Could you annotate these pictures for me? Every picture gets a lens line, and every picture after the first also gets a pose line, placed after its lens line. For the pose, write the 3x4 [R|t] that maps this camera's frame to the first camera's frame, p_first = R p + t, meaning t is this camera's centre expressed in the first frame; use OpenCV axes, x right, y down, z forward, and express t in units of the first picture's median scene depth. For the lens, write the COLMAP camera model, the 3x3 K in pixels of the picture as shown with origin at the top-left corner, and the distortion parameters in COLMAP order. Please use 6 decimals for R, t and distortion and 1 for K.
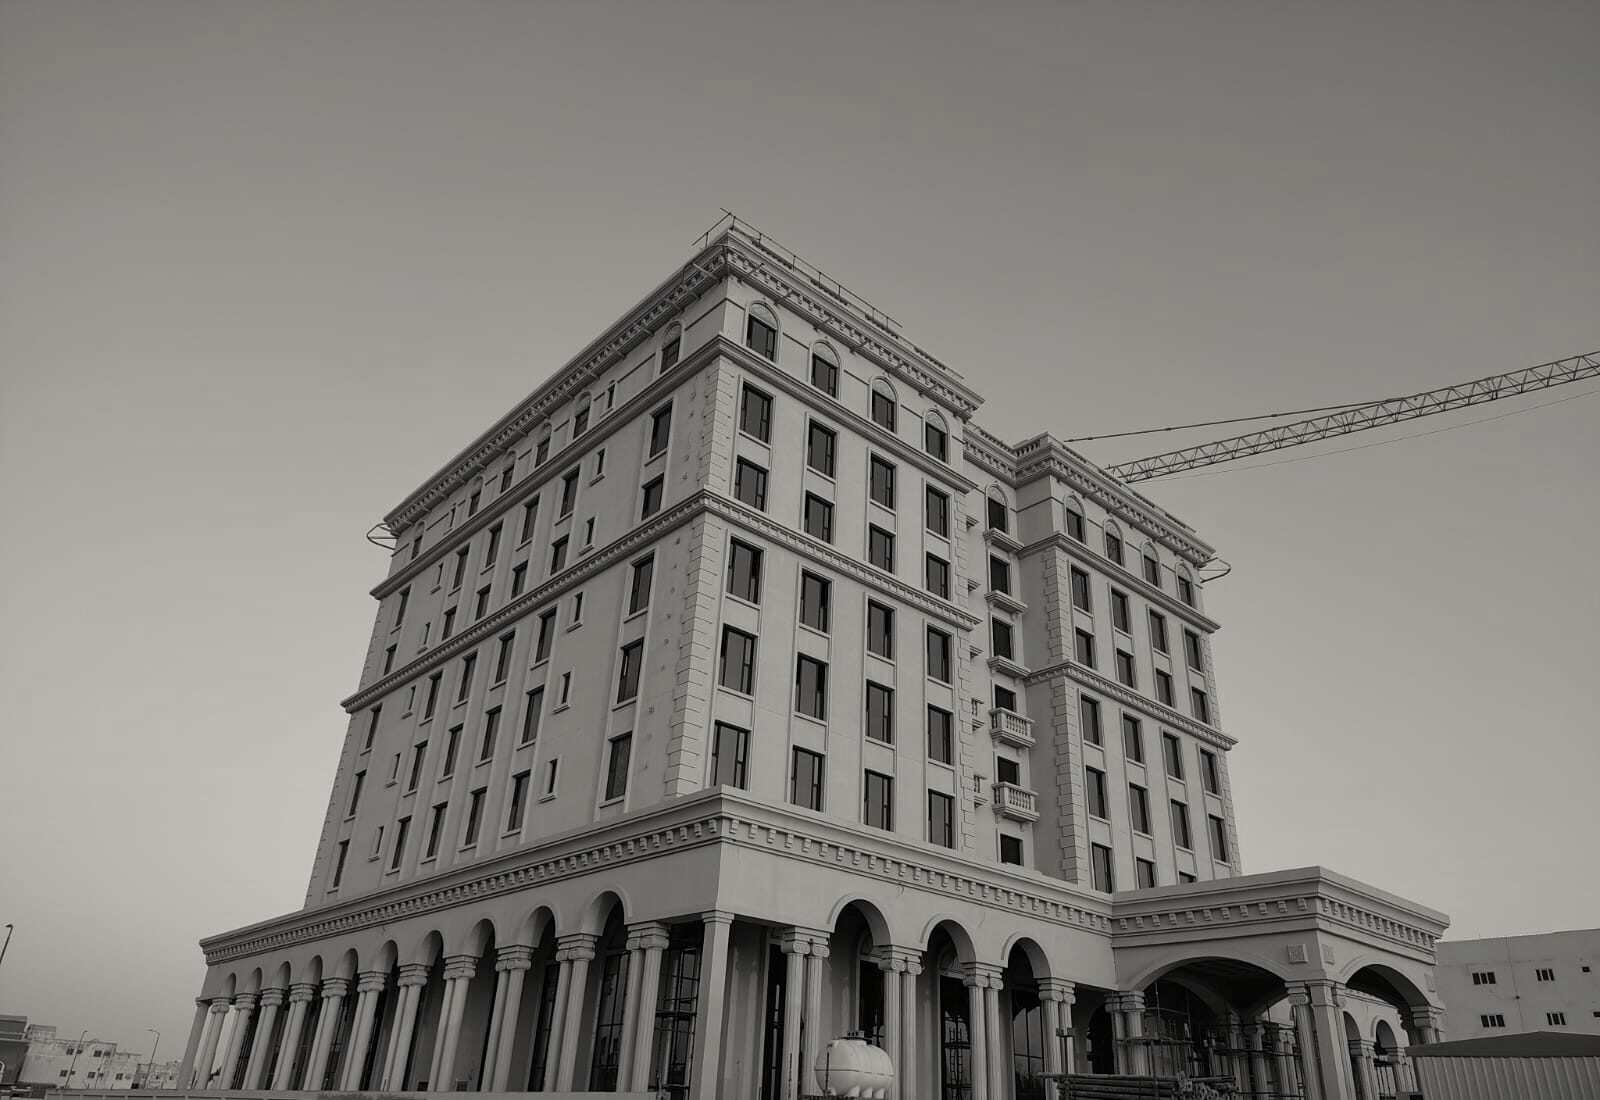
lens RADIAL K [[1106.8, 0, 800.0], [0, 1106.8, 550.0], [0, 0, 1]] dist [0.037630, -0.050837]
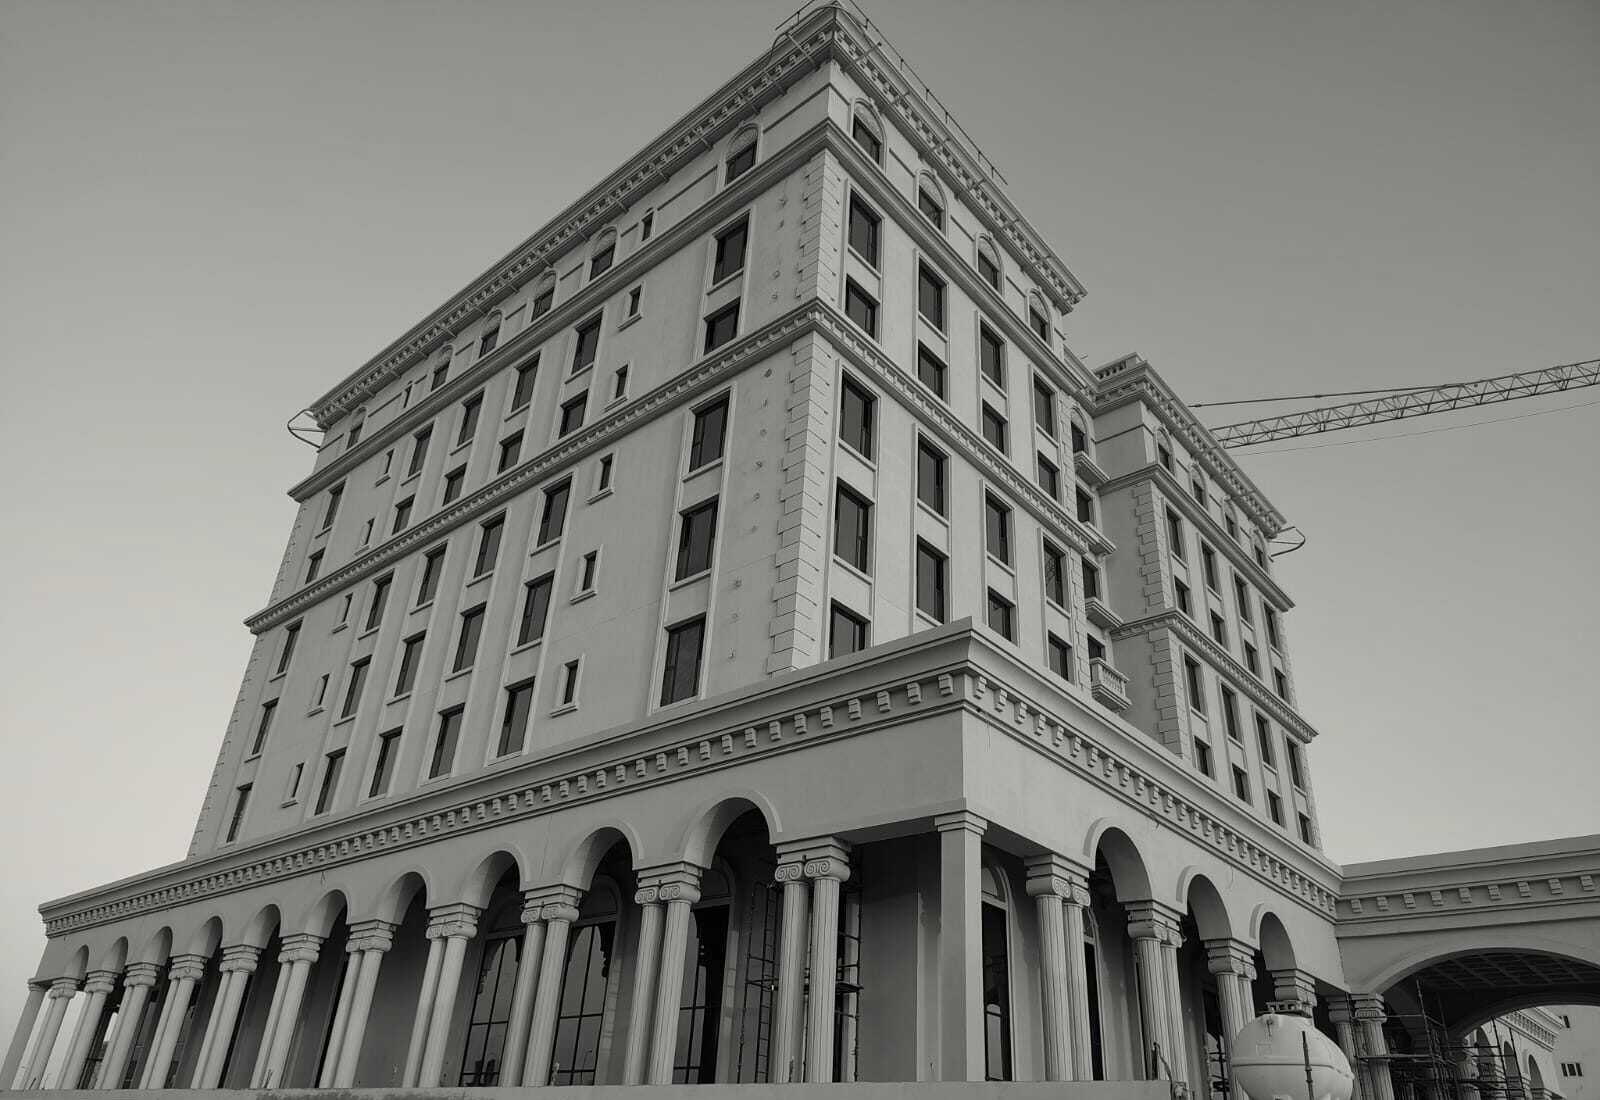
lens RADIAL K [[1106.1, 0, 779.2], [0, 1106.1, 583.1], [0, 0, 1]] dist [0.045050, -0.055196]
pose [[0.993568, 0.069550, 0.089360, -0.129720], [-0.068878, 0.997569, -0.010590, 0.113378], [-0.089879, 0.004367, 0.995943, 0.211186]]
